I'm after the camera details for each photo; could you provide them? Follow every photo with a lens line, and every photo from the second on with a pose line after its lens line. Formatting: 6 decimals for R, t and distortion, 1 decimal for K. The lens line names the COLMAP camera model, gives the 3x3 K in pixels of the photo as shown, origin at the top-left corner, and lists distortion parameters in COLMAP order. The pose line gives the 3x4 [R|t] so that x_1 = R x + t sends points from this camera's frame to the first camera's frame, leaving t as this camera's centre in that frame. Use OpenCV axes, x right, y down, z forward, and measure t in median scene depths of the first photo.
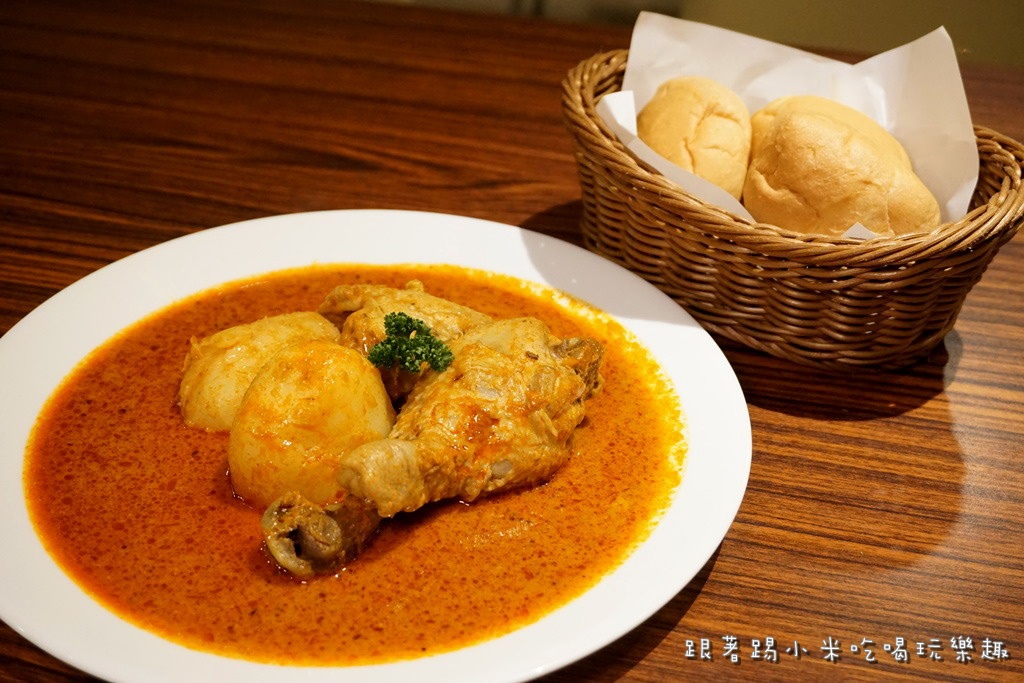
lens RADIAL K [[1396.5, 0, 509.3], [0, 1396.5, 341.0], [0, 0, 1]] dist [0.013416, 0.000000]
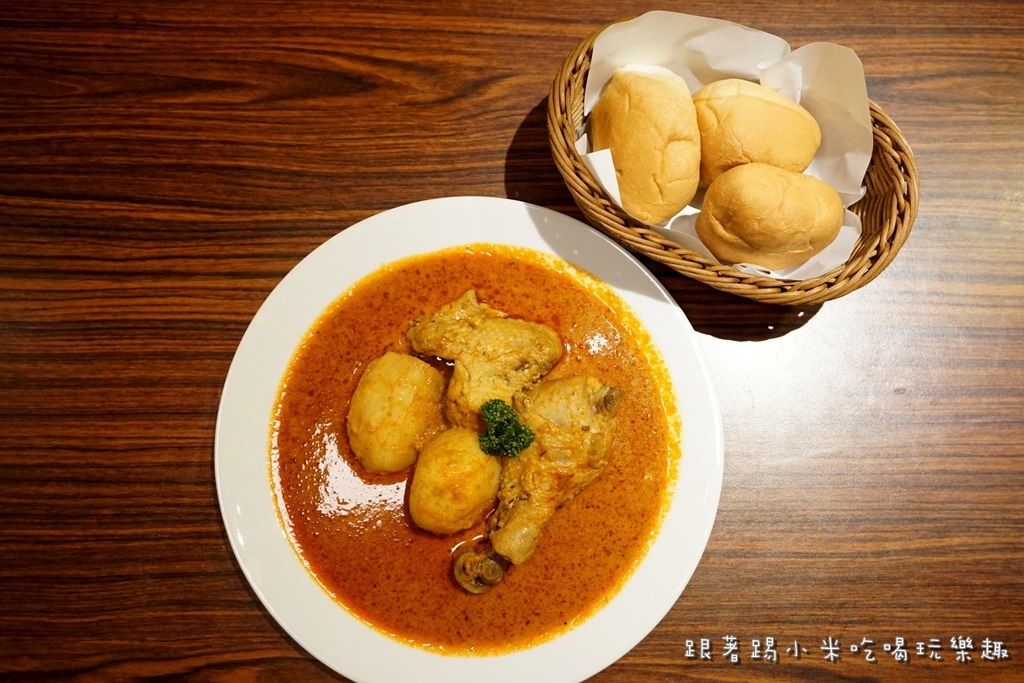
lens RADIAL K [[1050.9, 0, 515.5], [0, 1050.9, 340.2], [0, 0, 1]] dist [0.012971, 0.000000]
pose [[0.975506, -0.219831, 0.007862, -0.048752], [0.139381, 0.645366, 0.751049, -0.968156], [-0.170177, -0.731558, 0.660199, 0.326774]]
